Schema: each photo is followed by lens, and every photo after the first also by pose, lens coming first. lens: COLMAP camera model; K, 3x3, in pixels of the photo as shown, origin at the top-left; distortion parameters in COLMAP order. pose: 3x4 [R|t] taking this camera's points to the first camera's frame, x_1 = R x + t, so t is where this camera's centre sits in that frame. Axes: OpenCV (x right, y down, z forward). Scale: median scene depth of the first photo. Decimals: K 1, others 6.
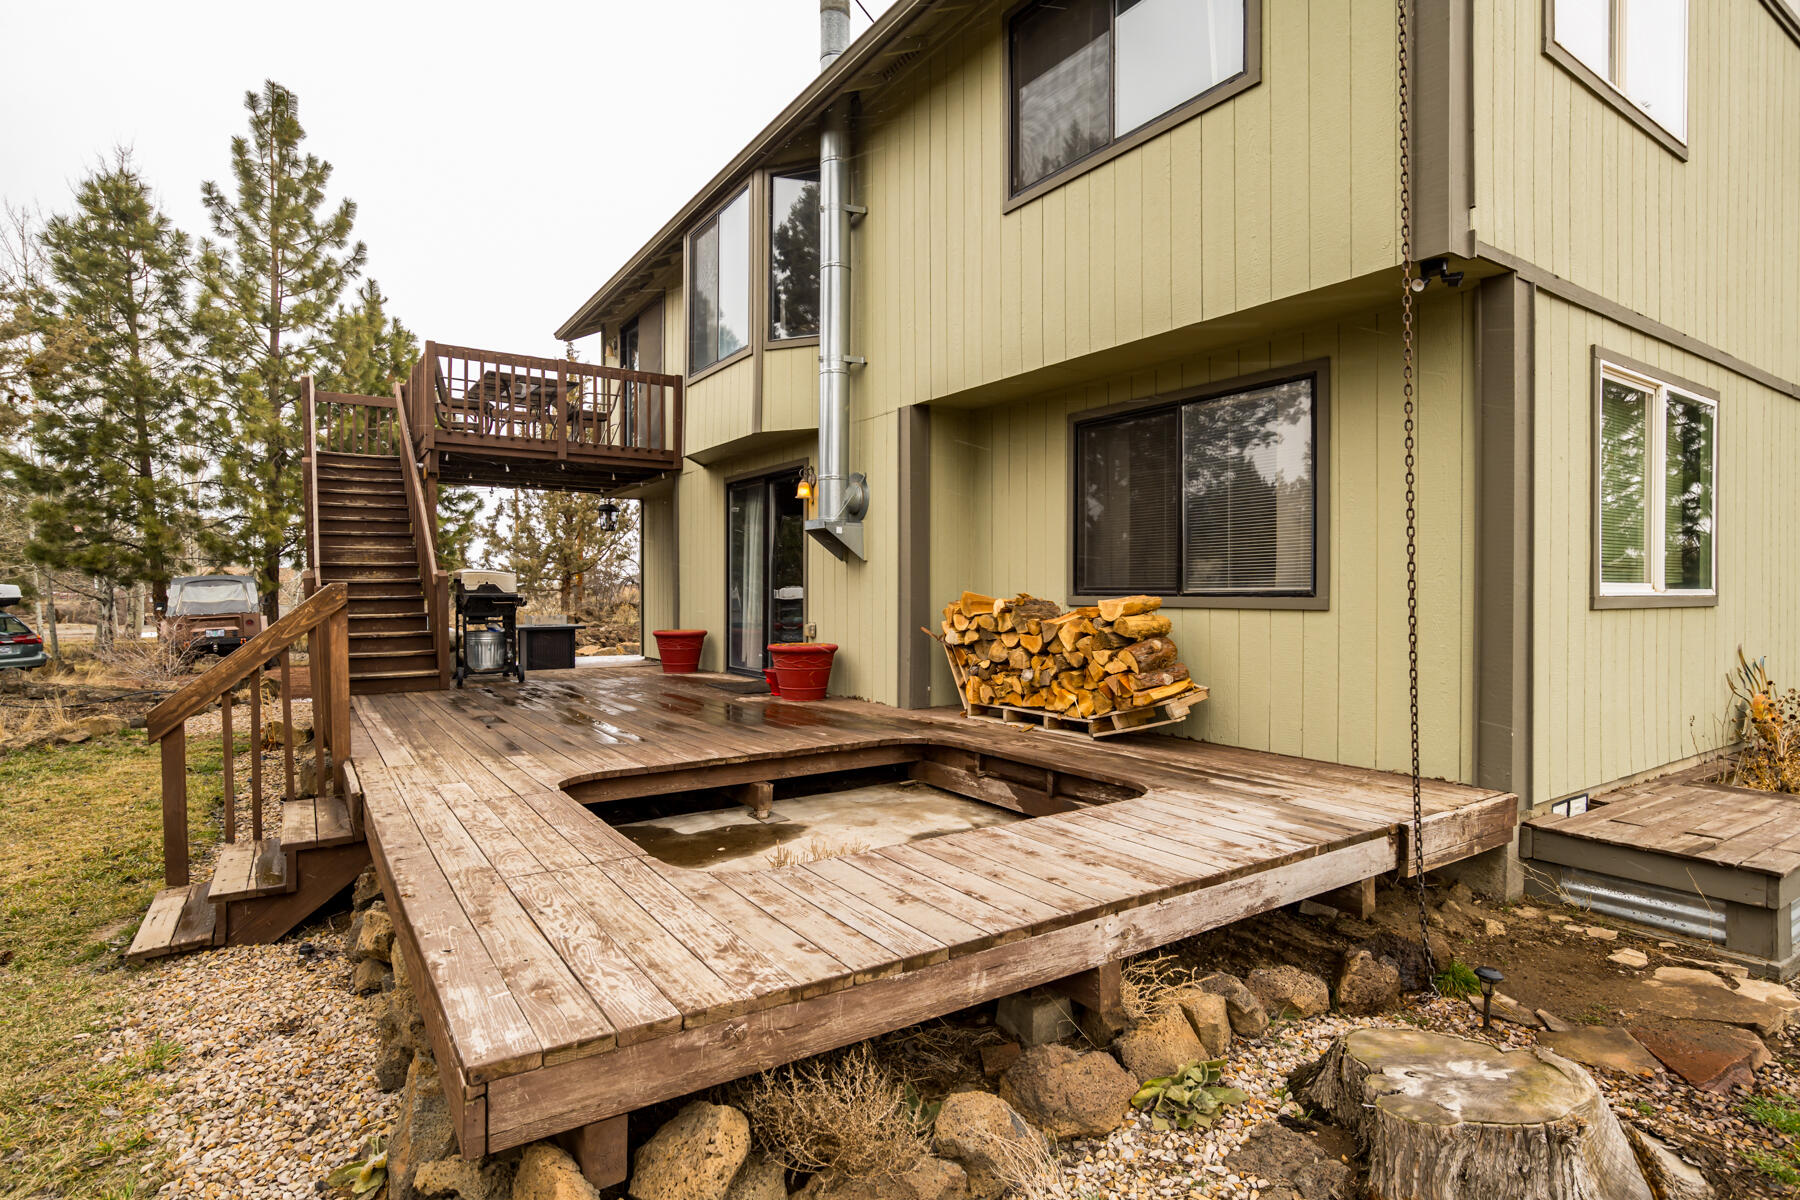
lens RADIAL K [[921.9, 0, 896.3], [0, 921.9, 593.1], [0, 0, 1]] dist [-0.033630, 0.016275]
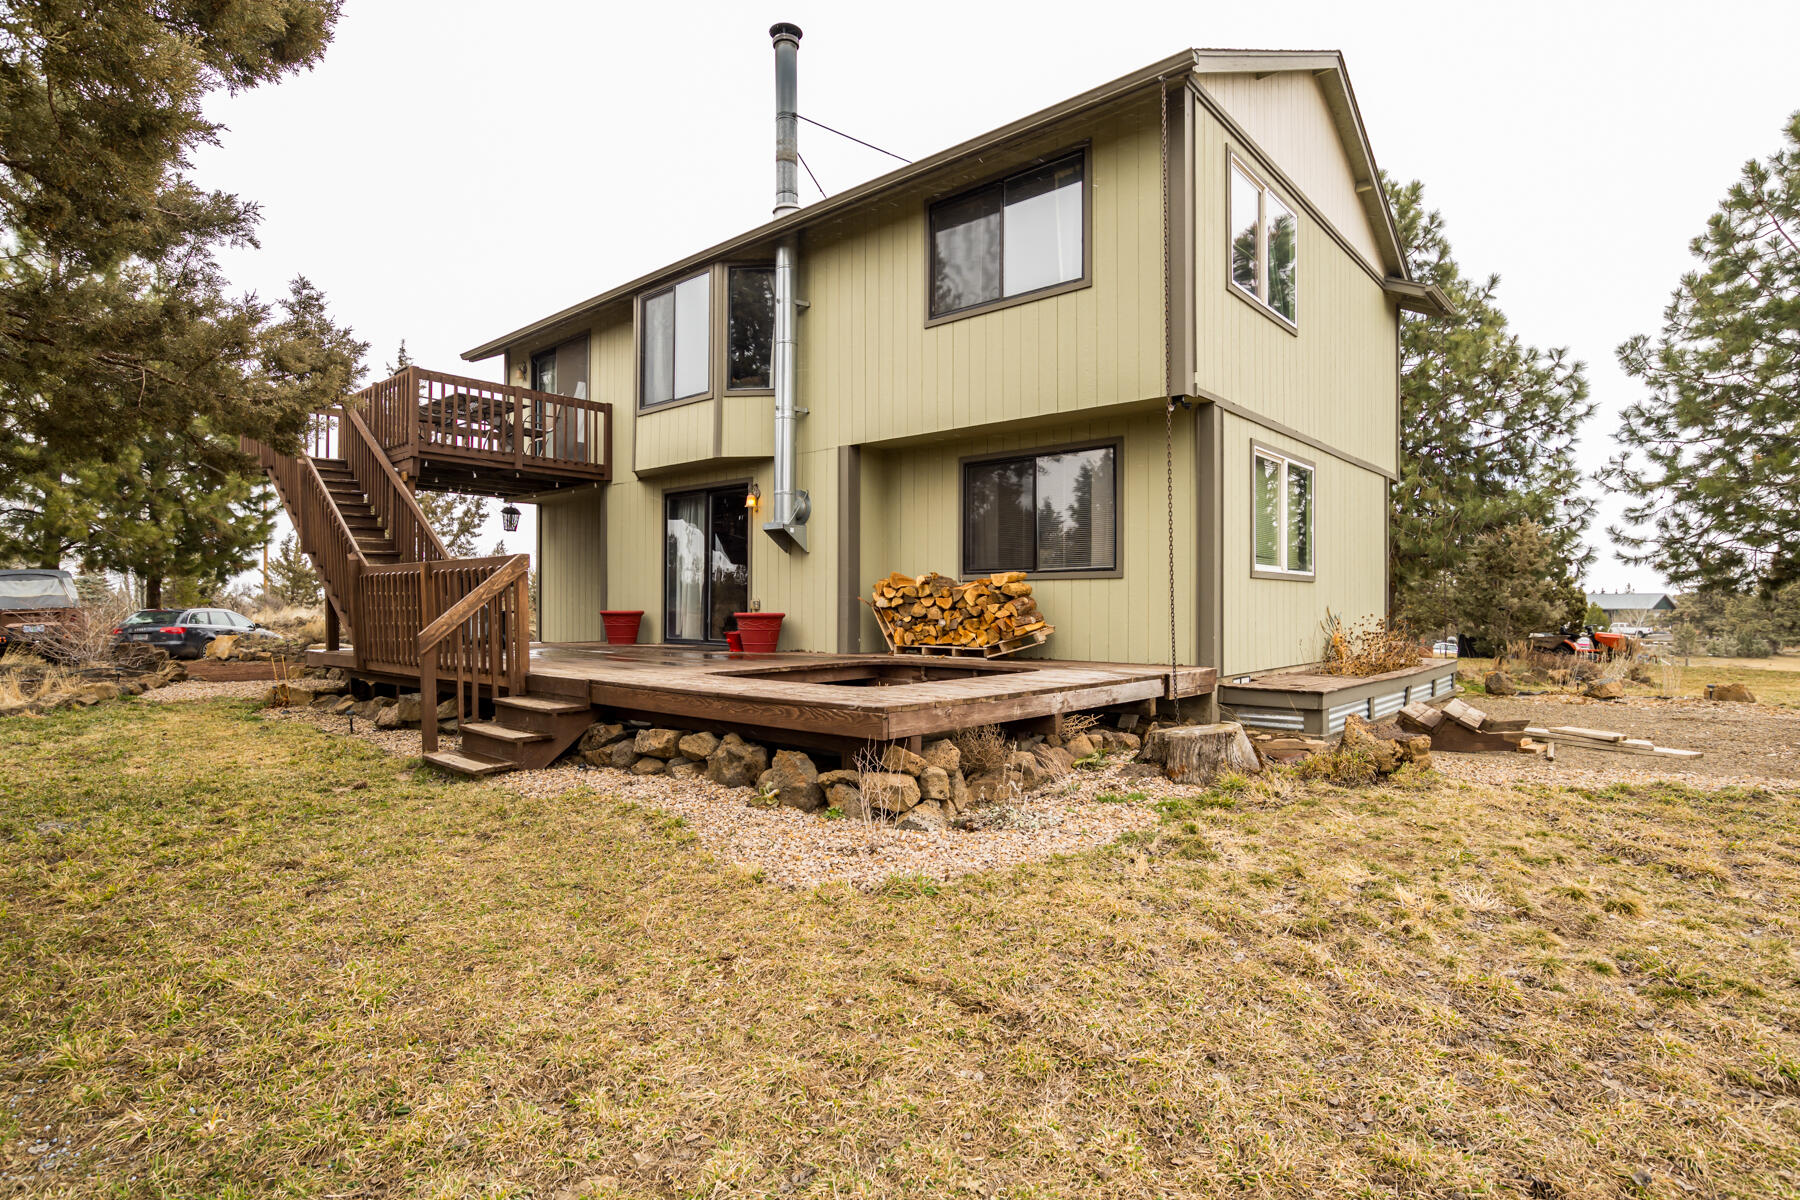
lens RADIAL K [[921.9, 0, 896.3], [0, 921.9, 593.1], [0, 0, 1]] dist [-0.033630, 0.016275]
pose [[0.966303, 0.006091, 0.257333, -0.331053], [-0.001683, 0.999848, -0.017345, 0.063745], [-0.257400, 0.016327, 0.966167, -0.493052]]
